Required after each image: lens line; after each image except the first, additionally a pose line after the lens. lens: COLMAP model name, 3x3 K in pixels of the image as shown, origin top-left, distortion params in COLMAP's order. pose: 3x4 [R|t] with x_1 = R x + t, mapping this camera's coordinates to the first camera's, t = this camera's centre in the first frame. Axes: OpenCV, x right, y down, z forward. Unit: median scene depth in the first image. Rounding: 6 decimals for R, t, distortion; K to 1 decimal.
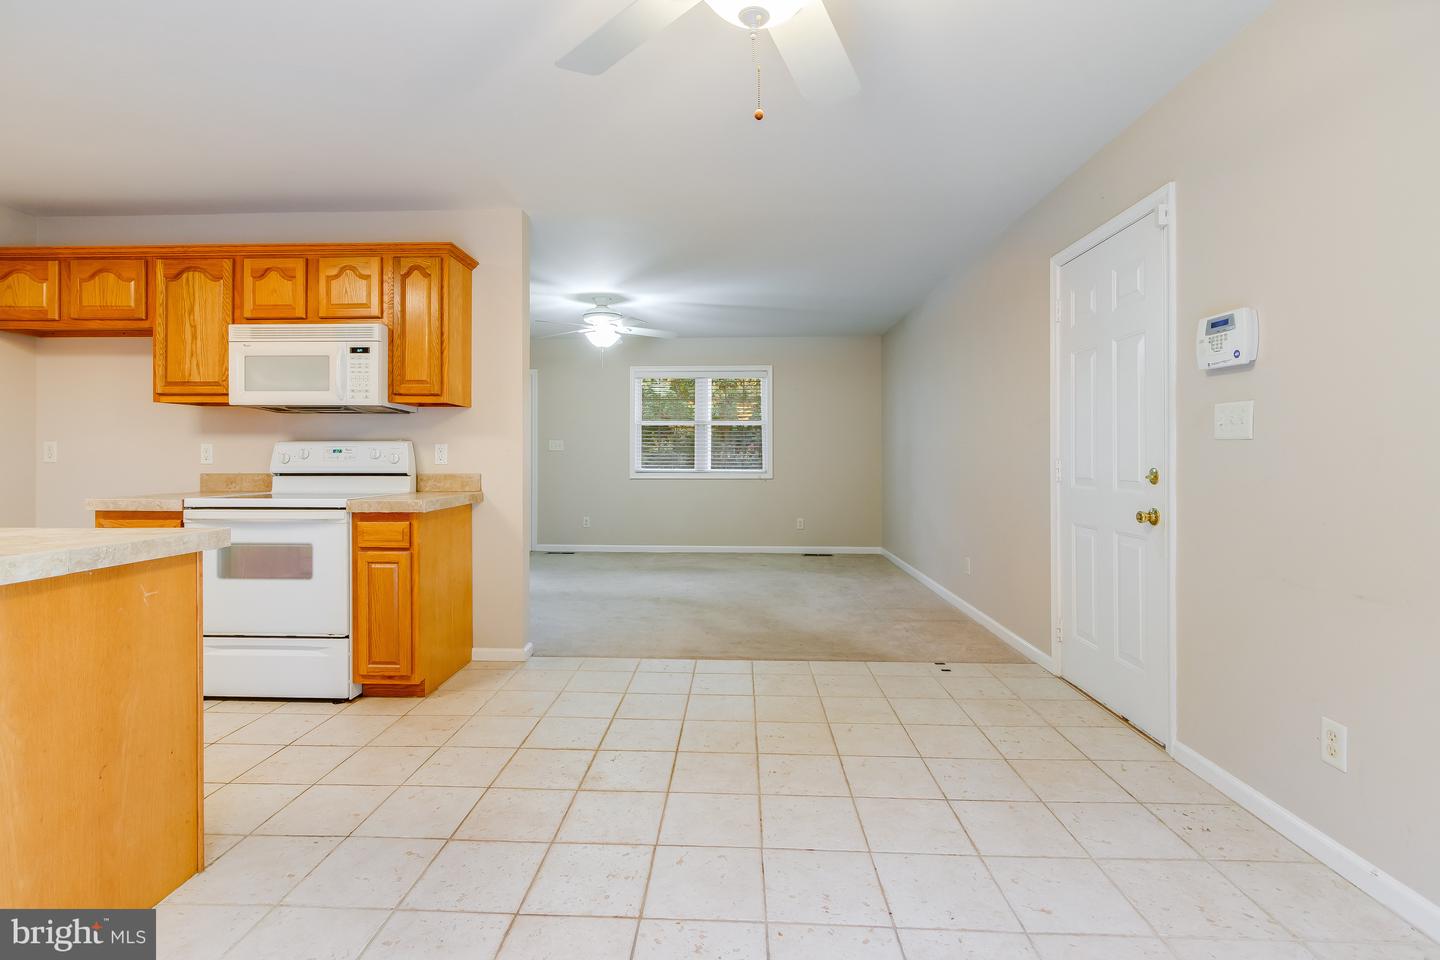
lens RADIAL K [[658.6, 0, 704.9], [0, 658.6, 457.3], [0, 0, 1]] dist [0.007553, -0.005801]
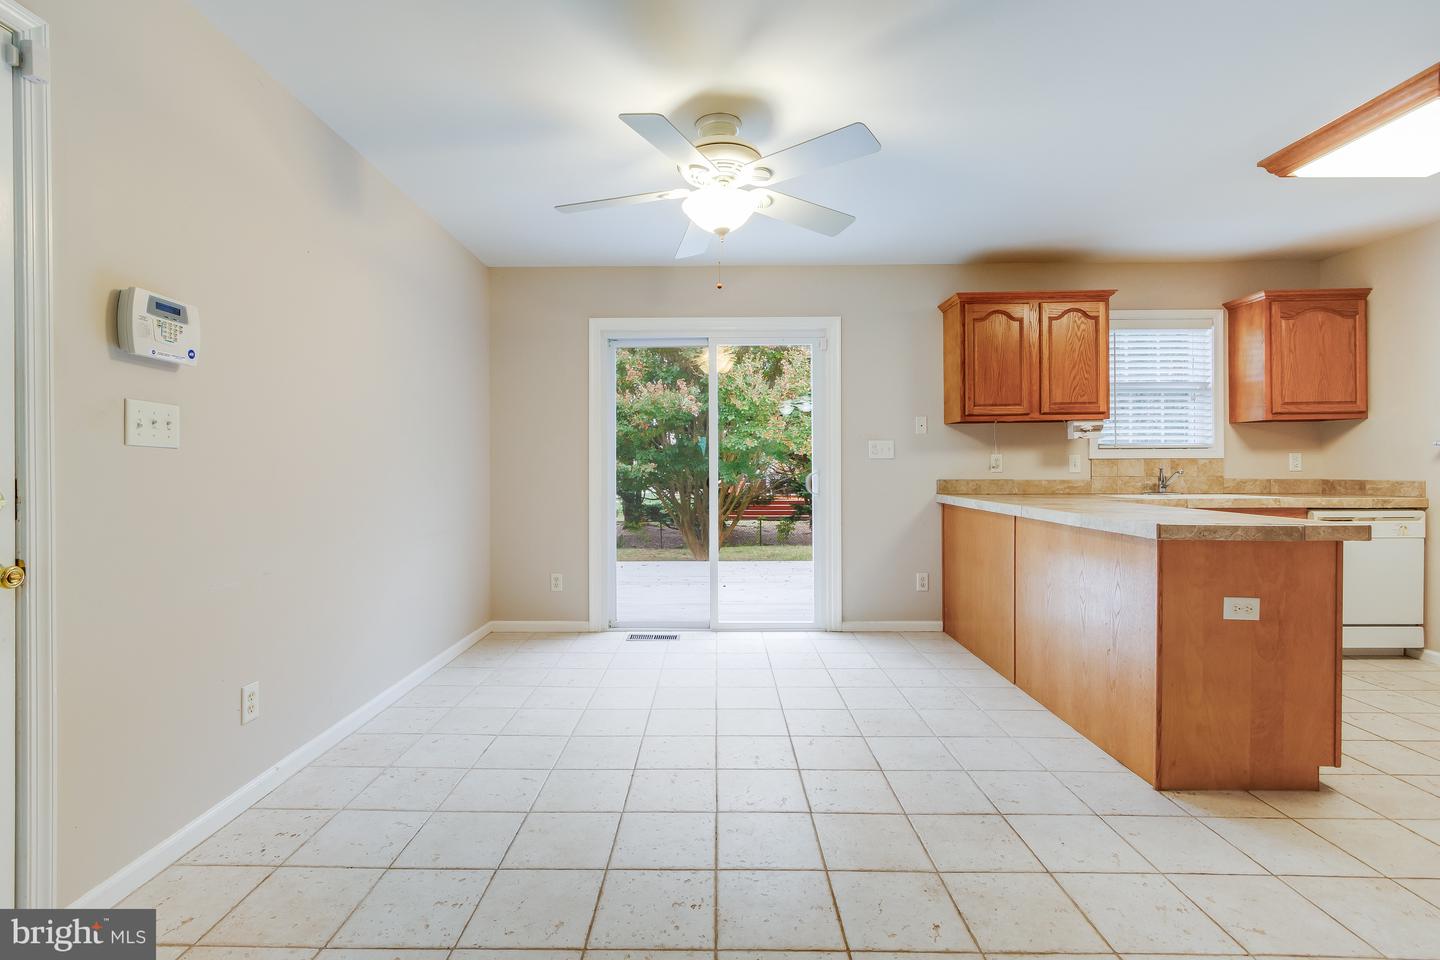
lens RADIAL K [[658.6, 0, 694.1], [0, 658.6, 469.5], [0, 0, 1]] dist [0.007553, -0.005801]
pose [[-0.999688, 0.003212, -0.024770, 0.085697], [0.003247, 0.999994, -0.001392, 0.003434], [0.024766, -0.001472, -0.999692, 1.208828]]
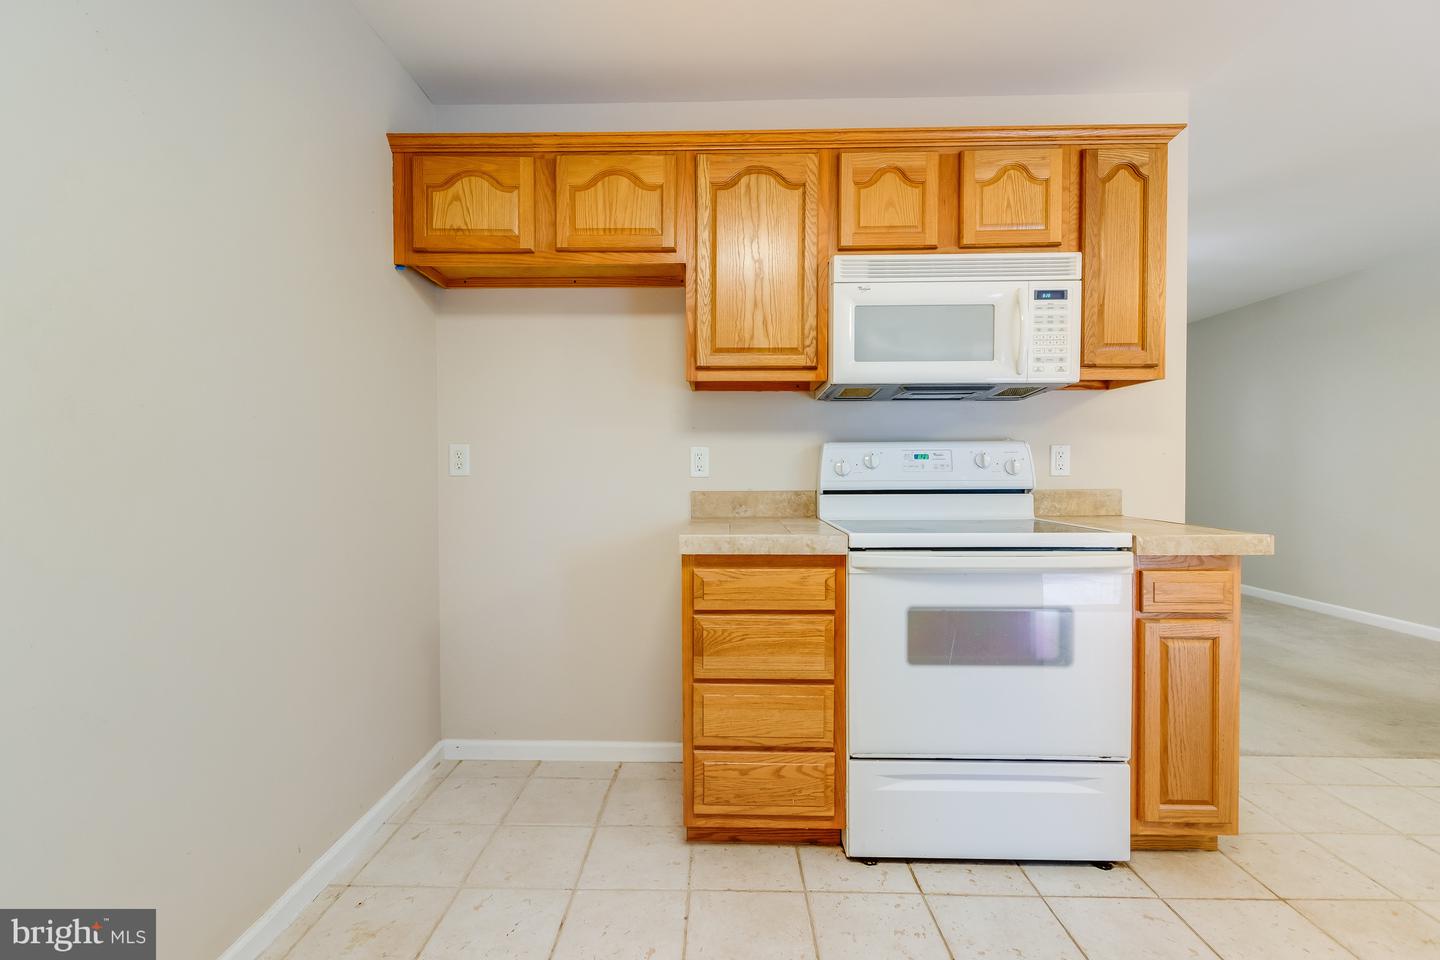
lens RADIAL K [[664.7, 0, 708.9], [0, 664.7, 478.3], [0, 0, 1]] dist [0.002693, 0.001873]
pose [[0.999757, -0.004421, 0.021582, -0.841103], [0.004169, 0.999923, 0.011723, 0.004052], [-0.021632, -0.011630, 0.999698, 0.358622]]
